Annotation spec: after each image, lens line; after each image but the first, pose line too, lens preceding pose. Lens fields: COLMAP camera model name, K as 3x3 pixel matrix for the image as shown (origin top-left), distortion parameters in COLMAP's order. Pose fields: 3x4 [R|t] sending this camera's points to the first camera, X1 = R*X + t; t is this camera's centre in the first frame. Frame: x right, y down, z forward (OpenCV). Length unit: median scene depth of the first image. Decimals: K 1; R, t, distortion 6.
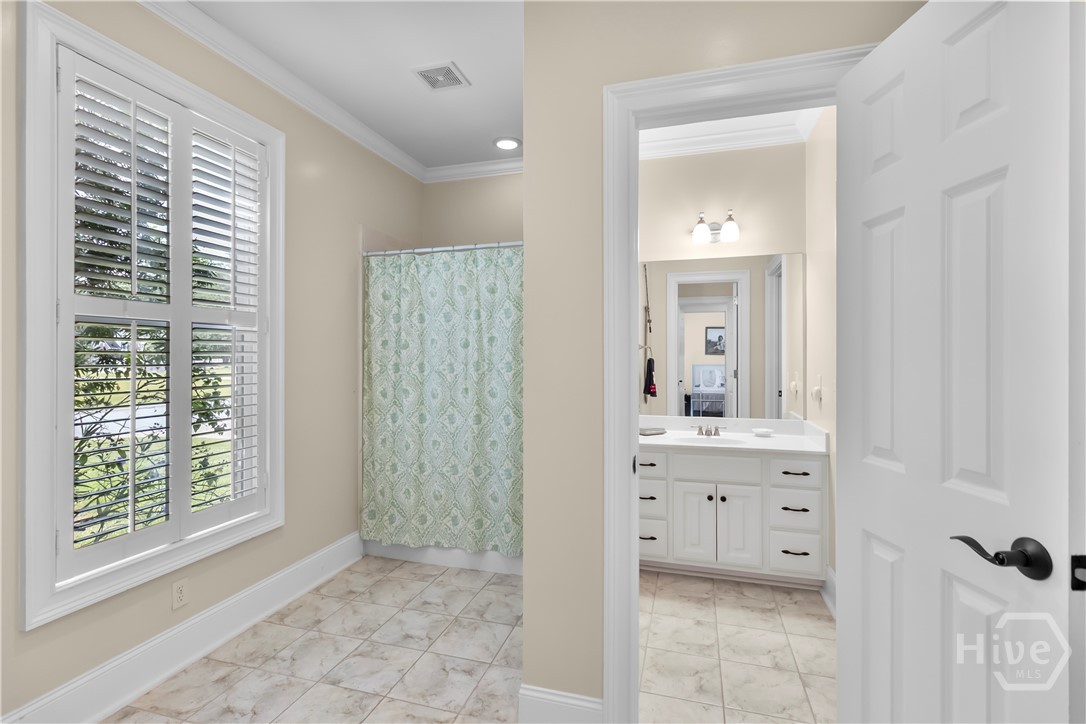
lens RADIAL K [[499.1, 0, 543.3], [0, 499.1, 358.6], [0, 0, 1]] dist [-0.004891, 0.003177]
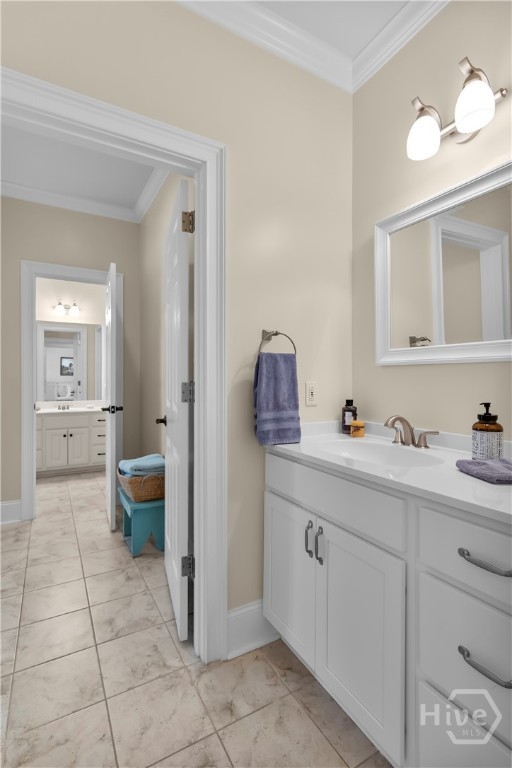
lens RADIAL K [[352.9, 0, 242.0], [0, 352.9, 386.3], [0, 0, 1]] dist [-0.004891, 0.003177]
pose [[0.702318, -0.003583, 0.711854, -0.187226], [-0.004799, 0.999941, 0.009767, 0.043389], [-0.711847, -0.010276, 0.702260, -0.543733]]
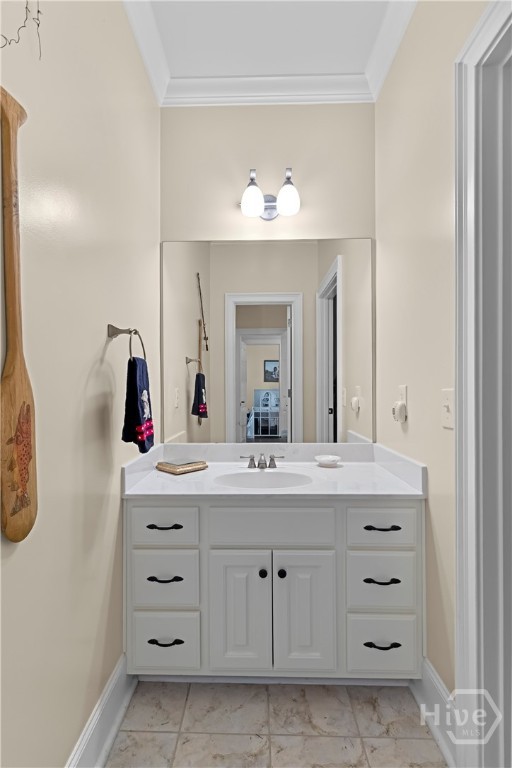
lens RADIAL K [[352.9, 0, 256.0], [0, 352.9, 386.8], [0, 0, 1]] dist [-0.004891, 0.003177]
pose [[0.959009, -0.001104, 0.283372, 0.175049], [0.002659, 0.999983, -0.005102, 0.033588], [-0.283362, 0.005646, 0.958996, 0.501011]]
